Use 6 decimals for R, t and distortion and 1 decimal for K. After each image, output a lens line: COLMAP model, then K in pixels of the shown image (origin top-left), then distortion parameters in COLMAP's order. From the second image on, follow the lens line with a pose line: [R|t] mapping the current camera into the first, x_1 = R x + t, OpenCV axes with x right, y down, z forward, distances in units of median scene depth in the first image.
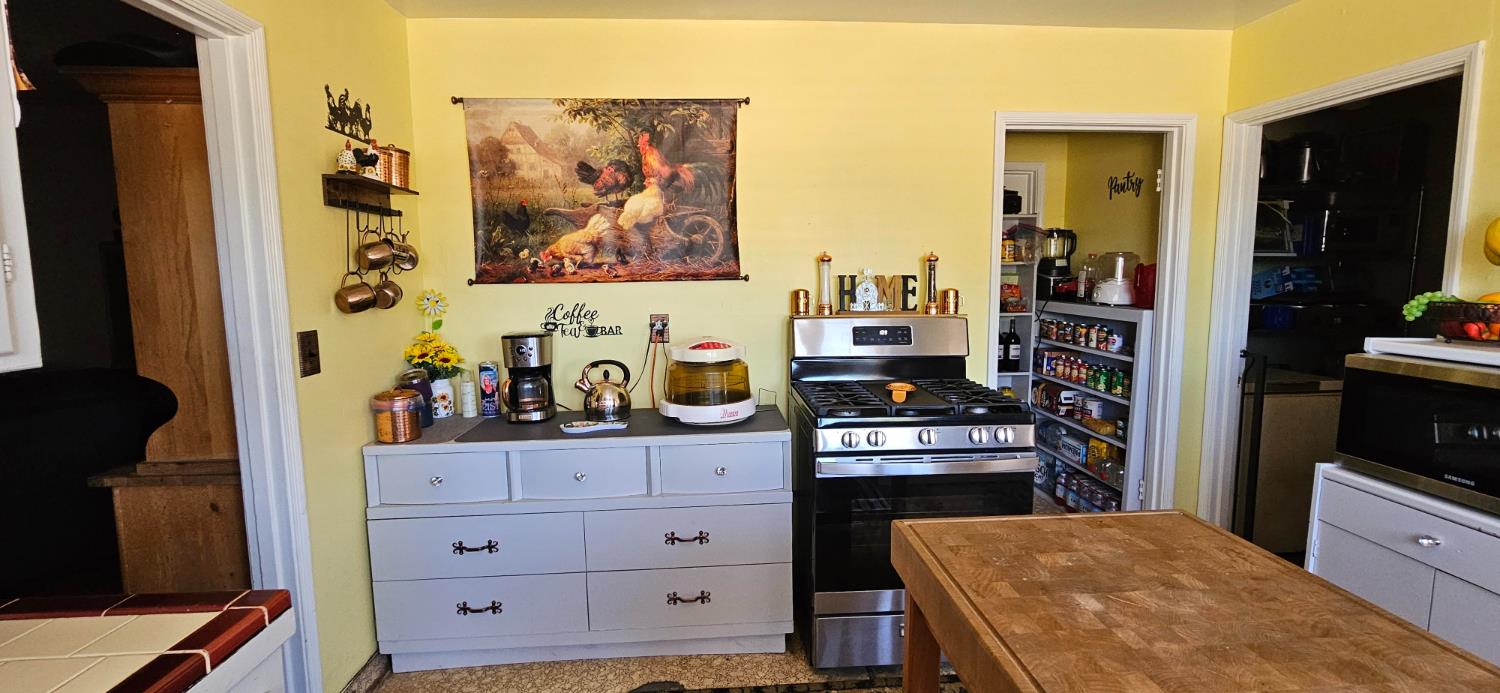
lens RADIAL K [[612.3, 0, 744.6], [0, 612.3, 343.3], [0, 0, 1]] dist [-0.001456, -0.000251]
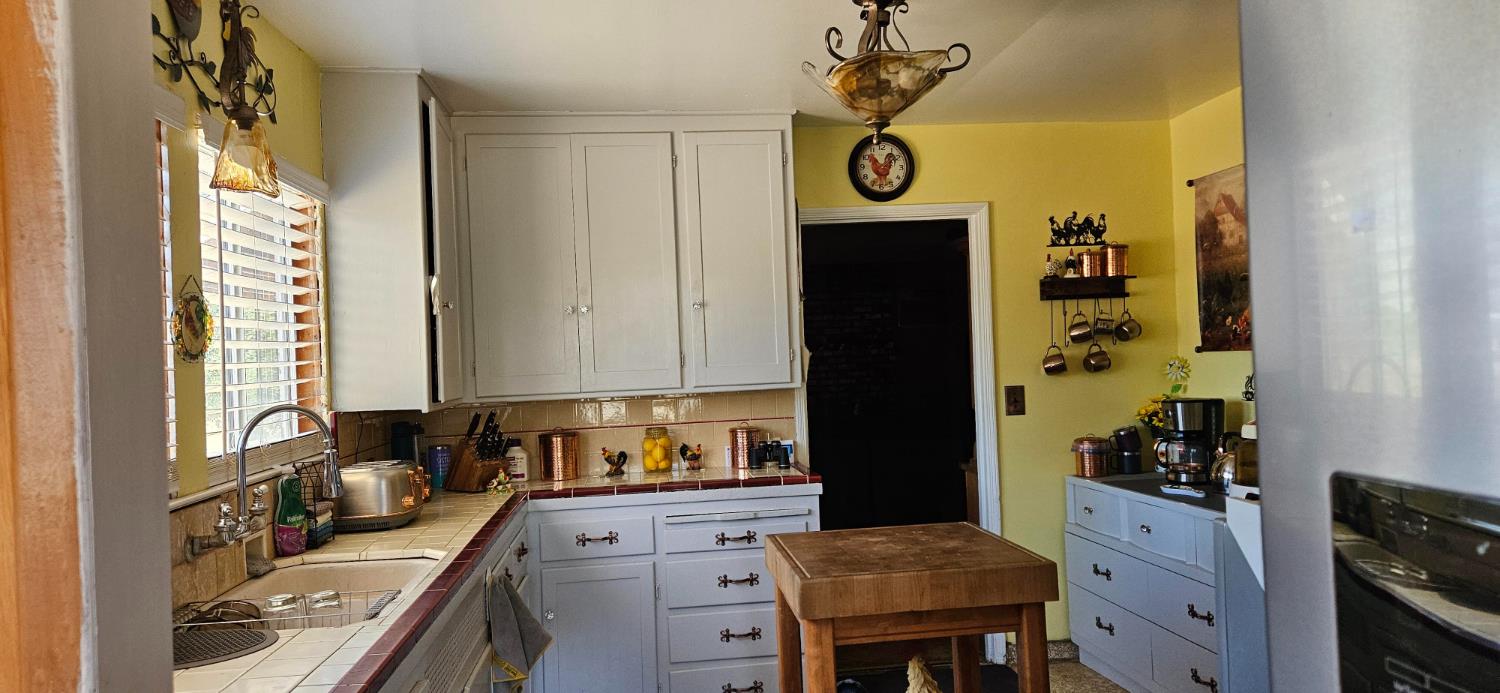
lens RADIAL K [[999.0, 0, 751.0], [0, 999.0, 353.7], [0, 0, 1]] dist [0.008016, 0.000371]
pose [[0.052899, 0.004900, -0.998588, 1.250961], [-0.073090, 0.997325, 0.001022, -0.039029], [0.995921, 0.072933, 0.053115, 0.149047]]
